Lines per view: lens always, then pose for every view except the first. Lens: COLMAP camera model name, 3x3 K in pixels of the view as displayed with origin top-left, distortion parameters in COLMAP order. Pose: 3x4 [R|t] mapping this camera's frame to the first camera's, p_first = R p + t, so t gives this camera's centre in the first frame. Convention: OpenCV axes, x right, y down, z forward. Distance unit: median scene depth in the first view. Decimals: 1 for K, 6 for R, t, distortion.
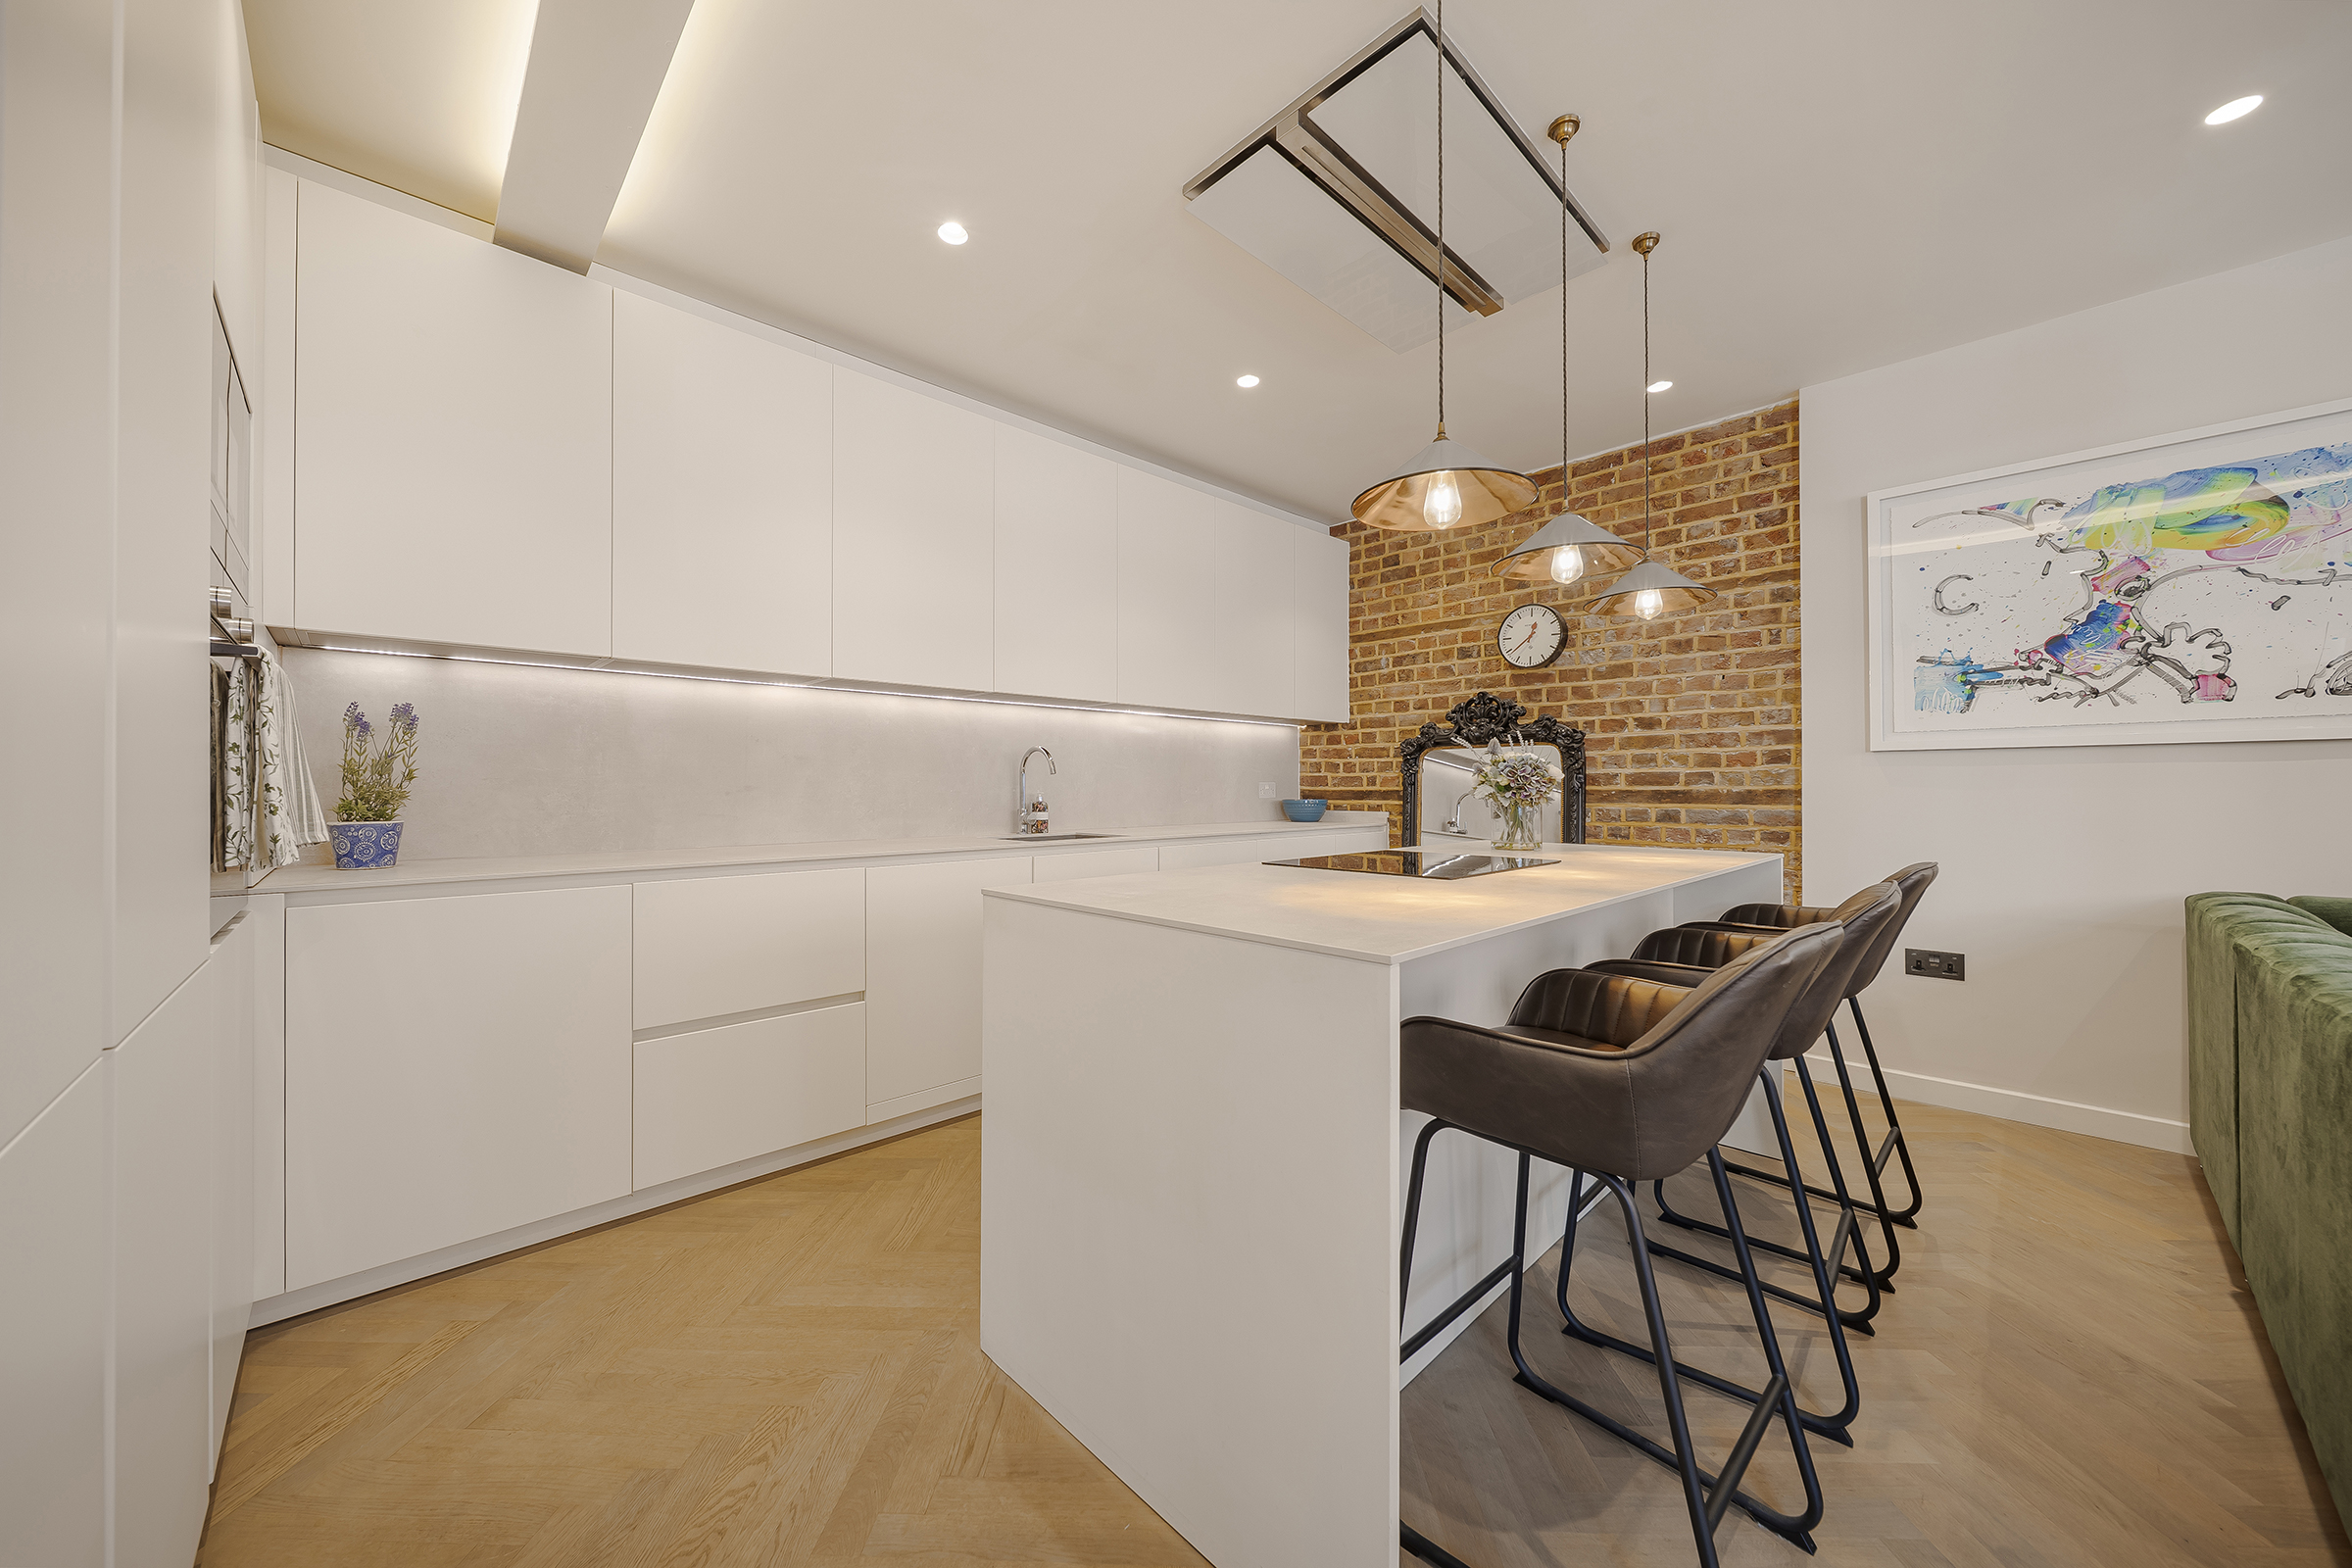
lens RADIAL K [[827.0, 0, 1176.0], [0, 827.0, 784.0], [0, 0, 1]] dist [0.000911, -0.000155]
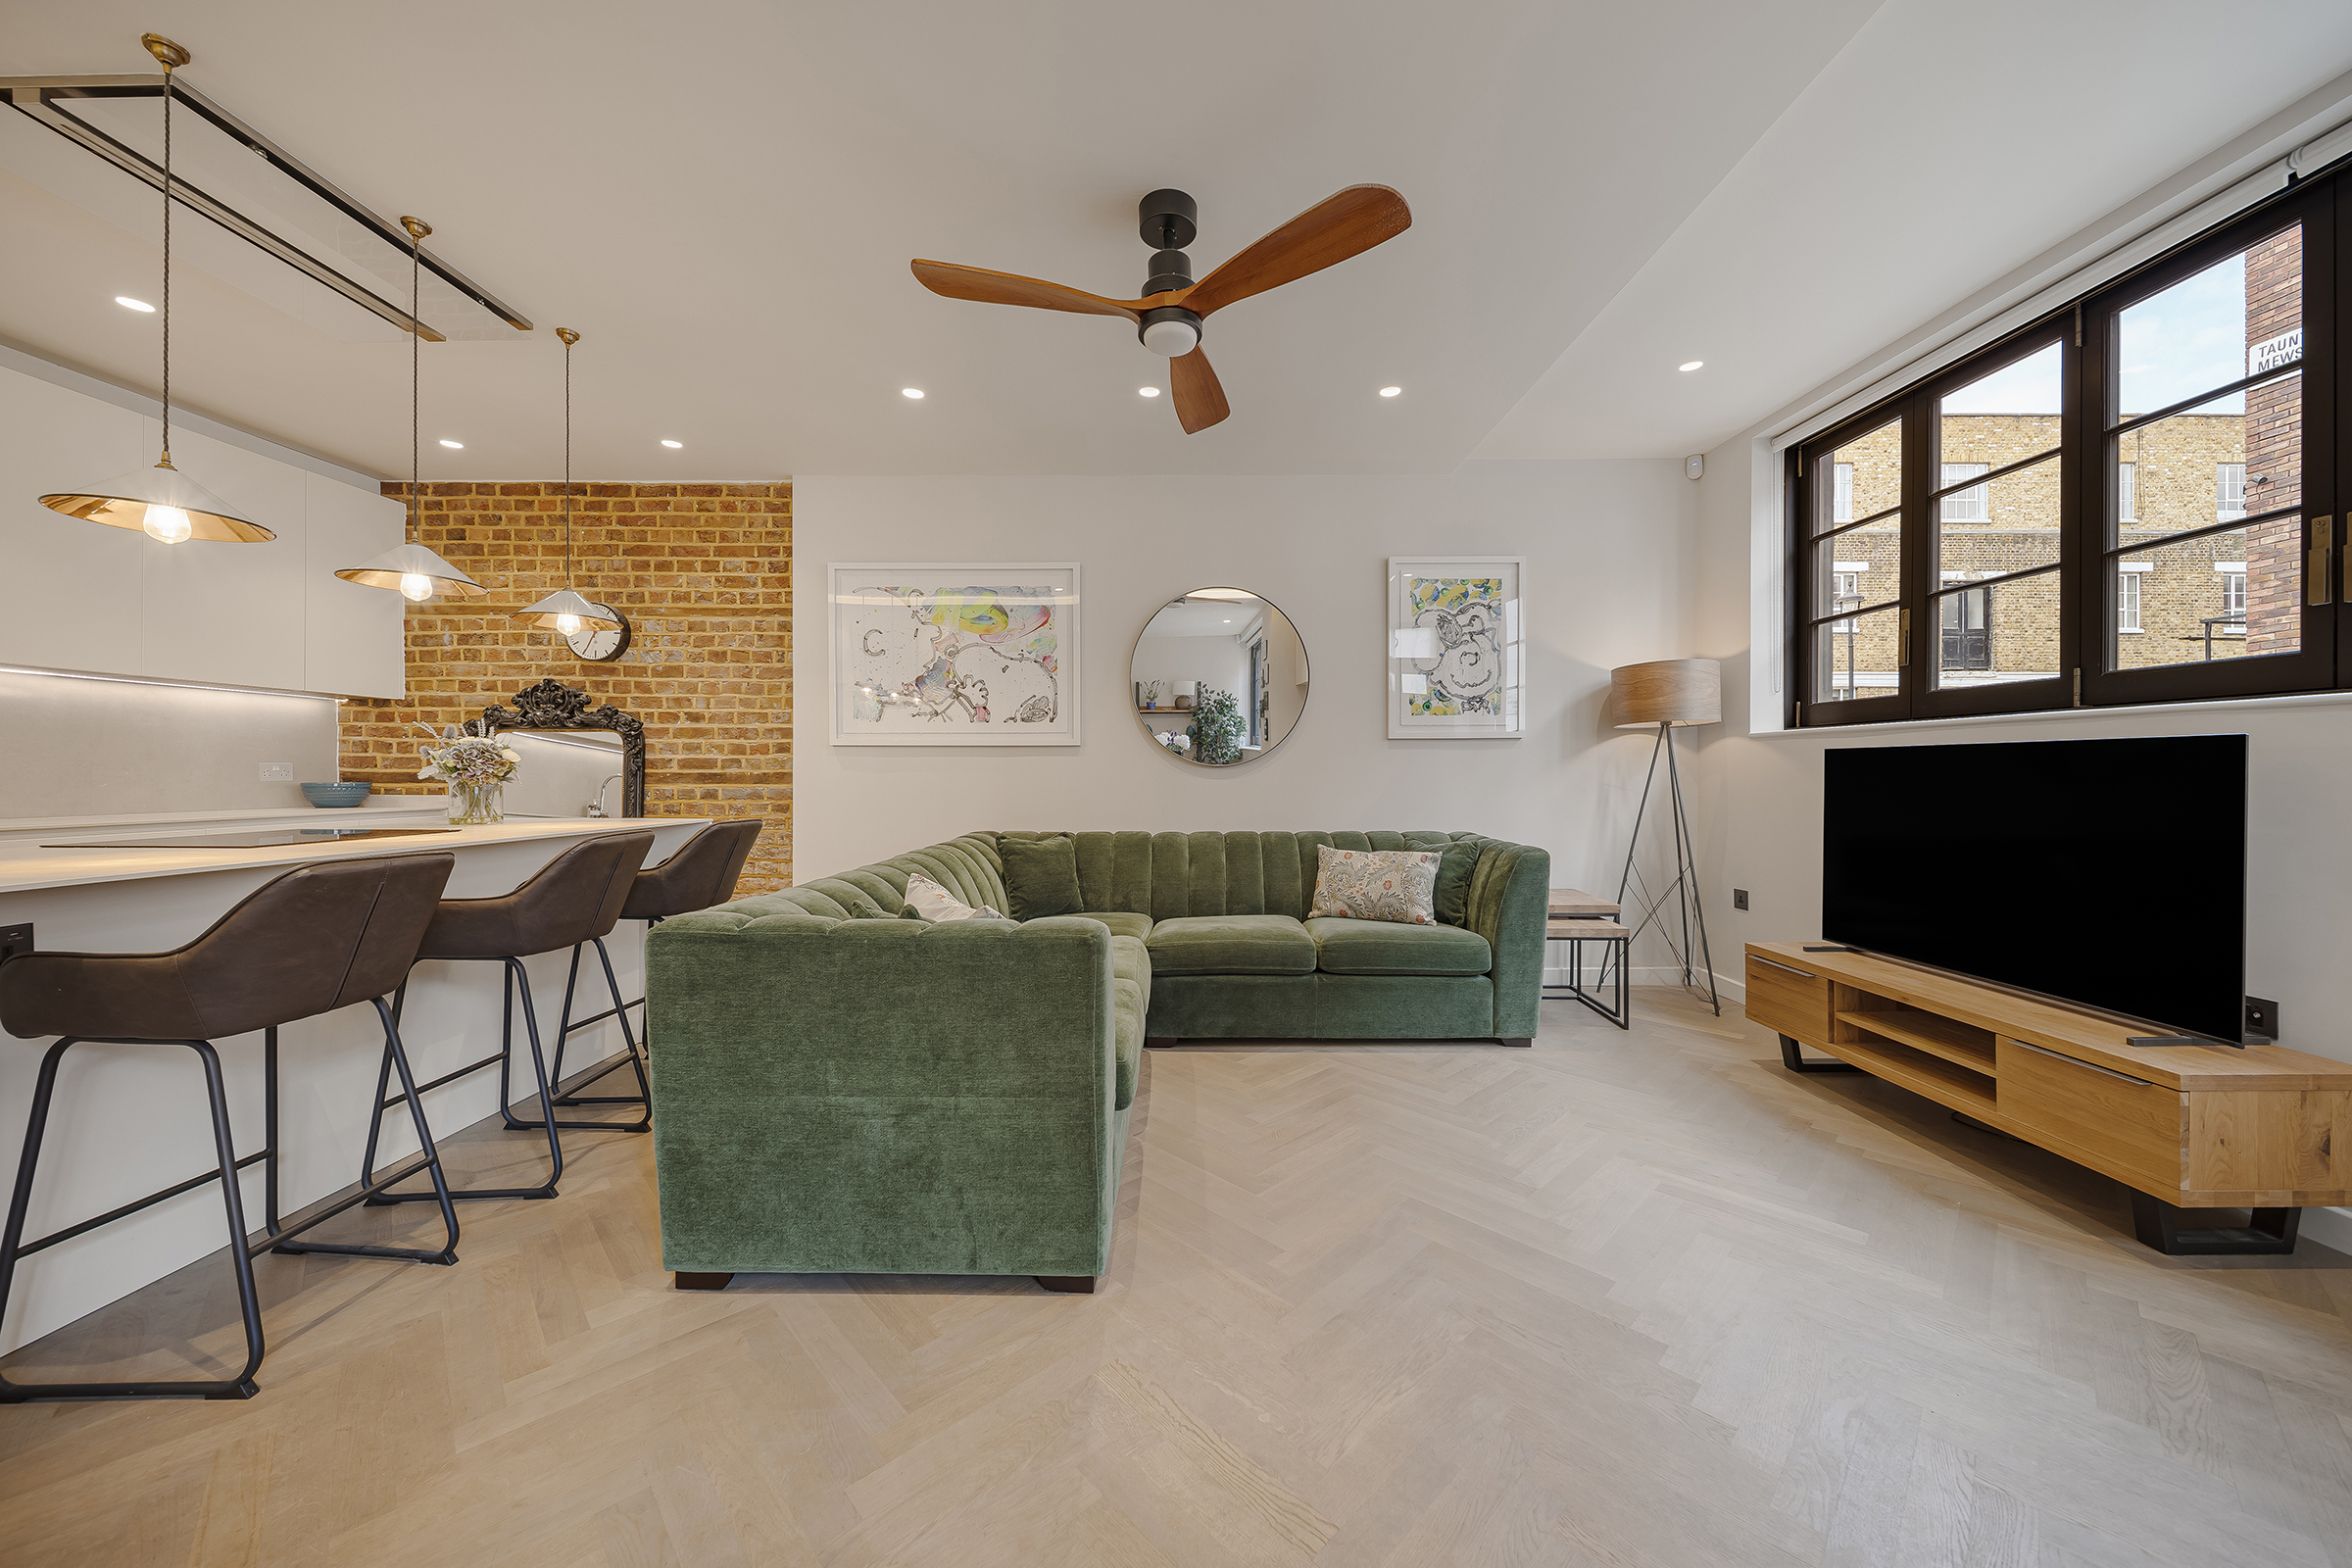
lens RADIAL K [[825.8, 0, 1173.0], [0, 825.8, 776.2], [0, 0, 1]] dist [-0.001541, -0.000400]
pose [[0.701779, 0.001727, 0.712393, 0.184247], [-0.007464, 0.999960, 0.004928, 0.001064], [-0.712356, -0.008776, 0.701764, -0.307269]]
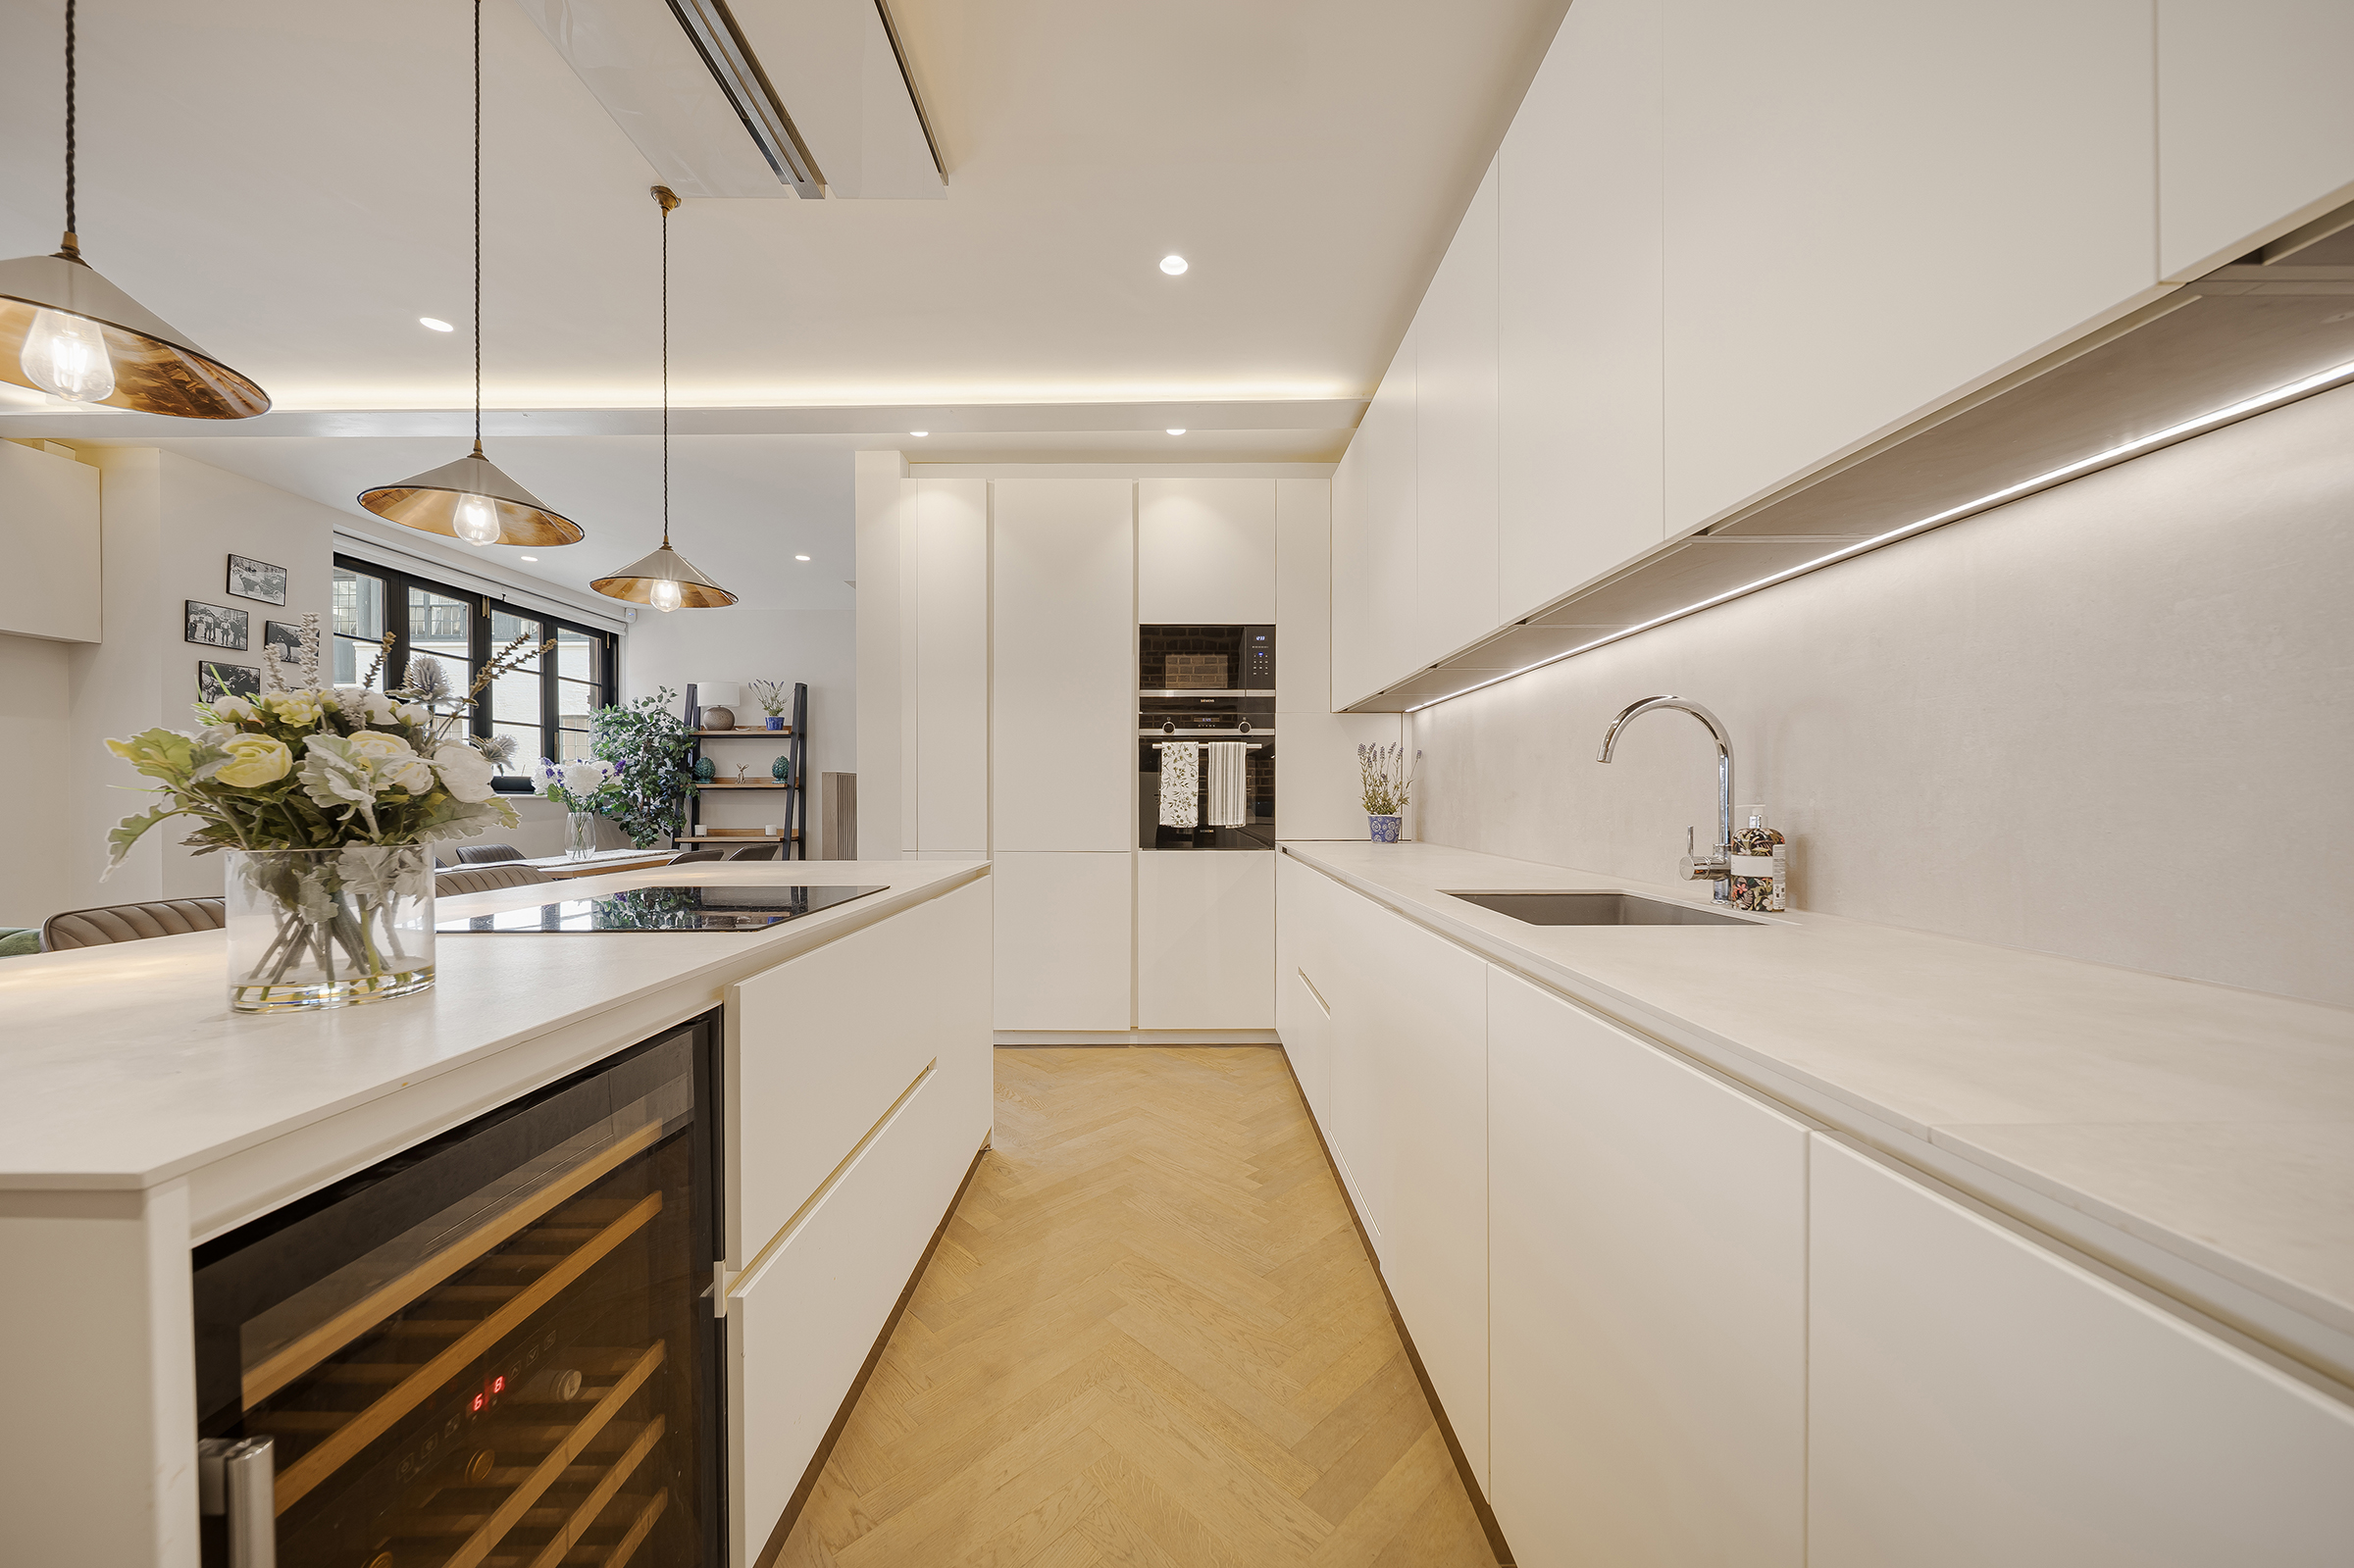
lens RADIAL K [[836.9, 0, 1171.4], [0, 836.9, 799.4], [0, 0, 1]] dist [0.000251, -0.000061]
pose [[-0.694249, 0.005414, -0.719715, 0.277645], [0.007311, 0.999973, 0.000470, 0.005434], [0.719698, -0.004936, -0.694270, 0.965075]]
